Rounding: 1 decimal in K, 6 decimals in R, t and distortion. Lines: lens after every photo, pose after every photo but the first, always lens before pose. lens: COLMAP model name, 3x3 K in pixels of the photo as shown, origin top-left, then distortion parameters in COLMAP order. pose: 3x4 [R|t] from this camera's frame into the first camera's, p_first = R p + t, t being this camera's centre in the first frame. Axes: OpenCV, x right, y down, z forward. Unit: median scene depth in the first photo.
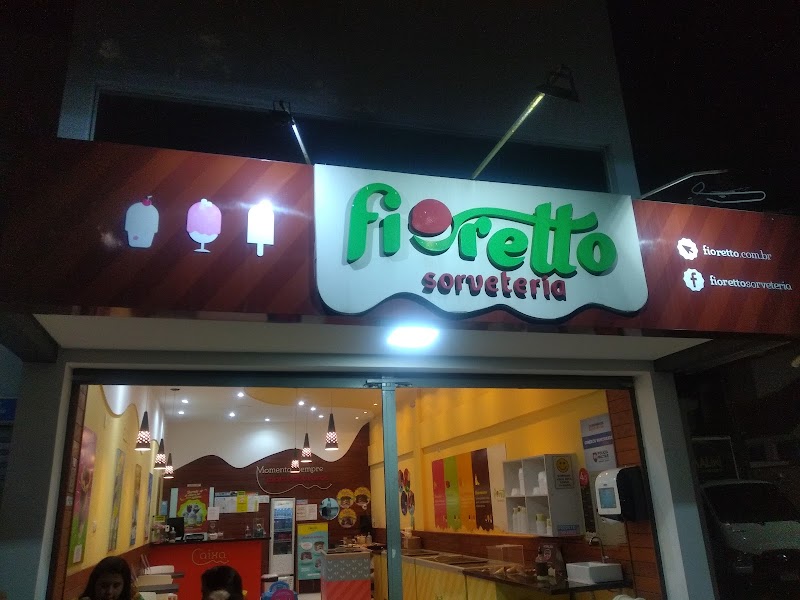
lens RADIAL K [[608.0, 0, 400.0], [0, 608.0, 300.0], [0, 0, 1]] dist [0.010440, 0.001334]
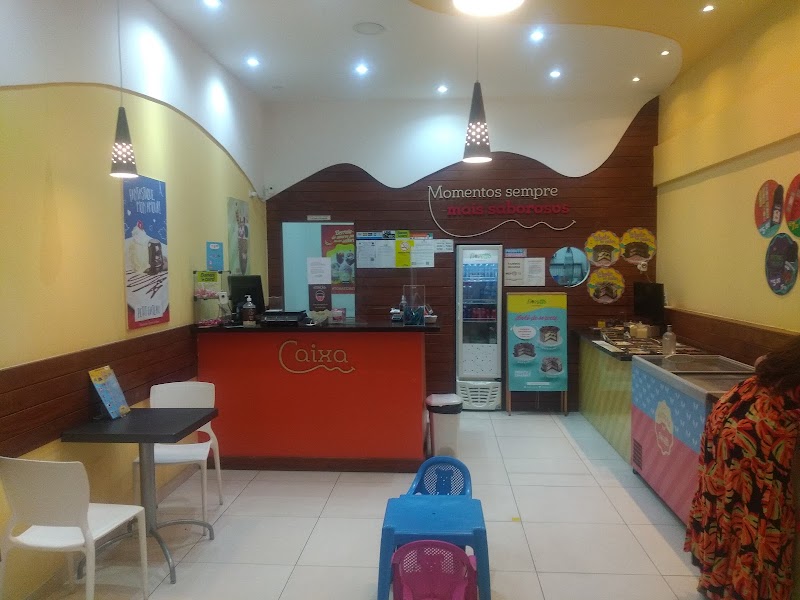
lens RADIAL K [[608.0, 0, 400.0], [0, 608.0, 300.0], [0, 0, 1]] dist [0.010440, 0.001334]
pose [[0.937951, 0.054740, -0.342421, -0.074638], [0.082839, 0.923502, 0.374543, 0.168978], [0.336729, -0.379669, 0.861664, 0.512942]]
